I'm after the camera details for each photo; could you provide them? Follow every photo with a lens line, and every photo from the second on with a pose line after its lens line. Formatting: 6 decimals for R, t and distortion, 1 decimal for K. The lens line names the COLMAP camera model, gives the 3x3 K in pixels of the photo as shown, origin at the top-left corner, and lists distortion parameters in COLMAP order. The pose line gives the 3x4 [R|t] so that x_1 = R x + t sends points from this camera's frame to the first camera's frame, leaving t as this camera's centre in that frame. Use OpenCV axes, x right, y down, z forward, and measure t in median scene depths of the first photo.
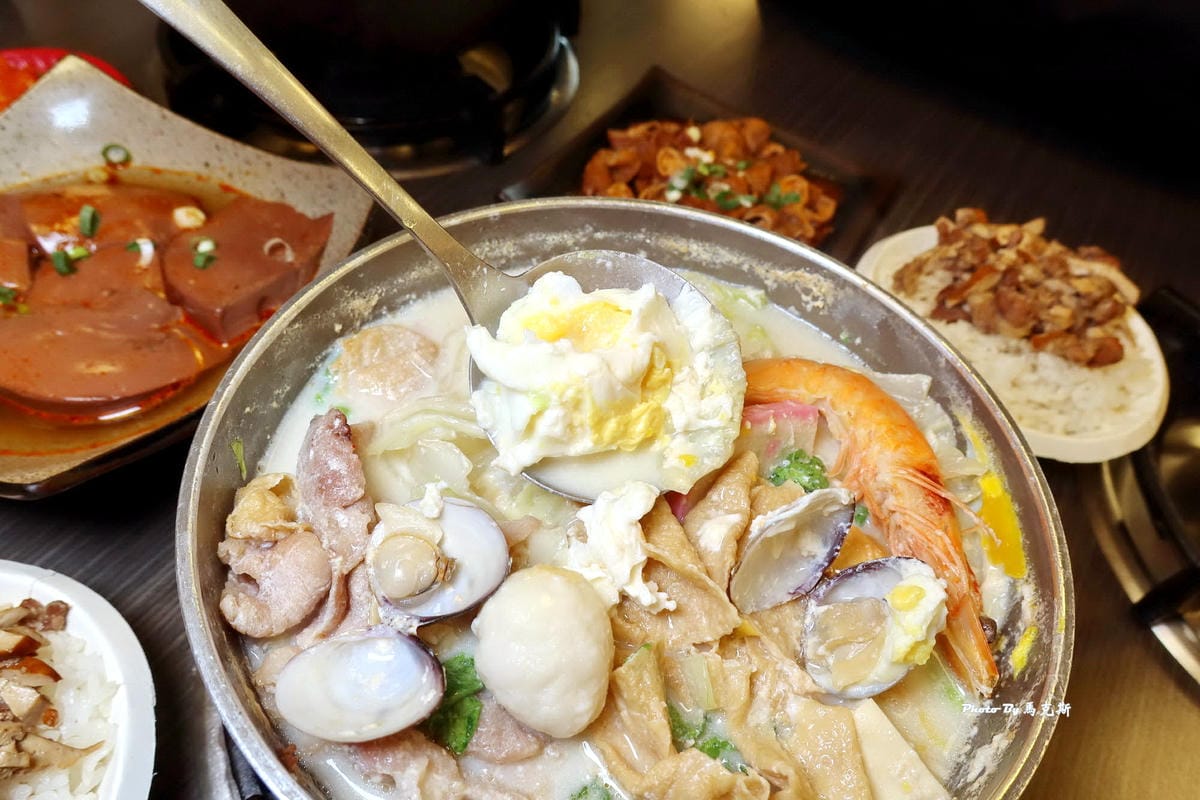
lens RADIAL K [[824.8, 0, 600.0], [0, 824.8, 400.0], [0, 0, 1]] dist [-0.007413, 0.000558]
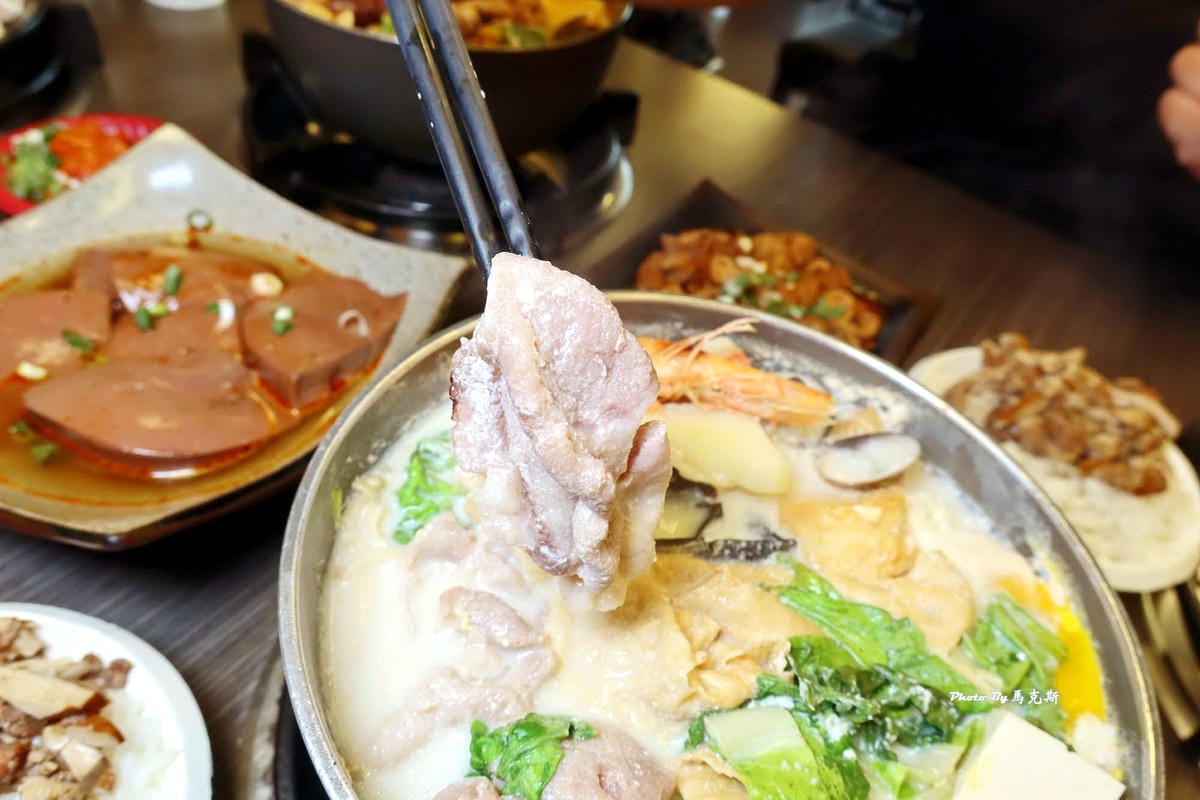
lens RADIAL K [[824.8, 0, 600.0], [0, 824.8, 400.0], [0, 0, 1]] dist [-0.007413, 0.000558]
pose [[0.997008, 0.075572, 0.016222, -0.091564], [-0.073166, 0.990411, -0.117183, 0.009920], [-0.024922, 0.115646, 0.992978, -0.011635]]
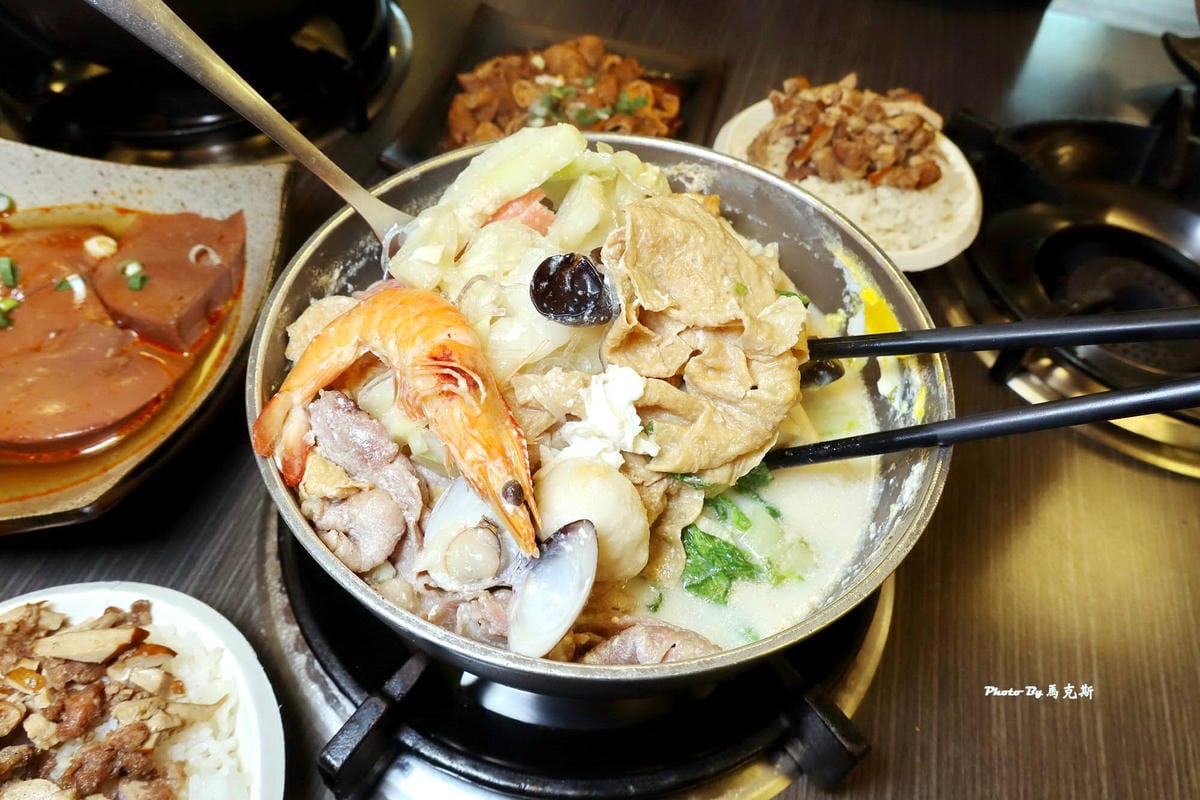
lens RADIAL K [[838.0, 0, 600.0], [0, 838.0, 400.0], [0, 0, 1]] dist [0.000940, 0.004884]
pose [[0.954748, -0.263513, 0.137902, -0.097228], [0.251291, 0.962743, 0.099899, 0.016244], [-0.159088, -0.060725, 0.985395, -0.150345]]
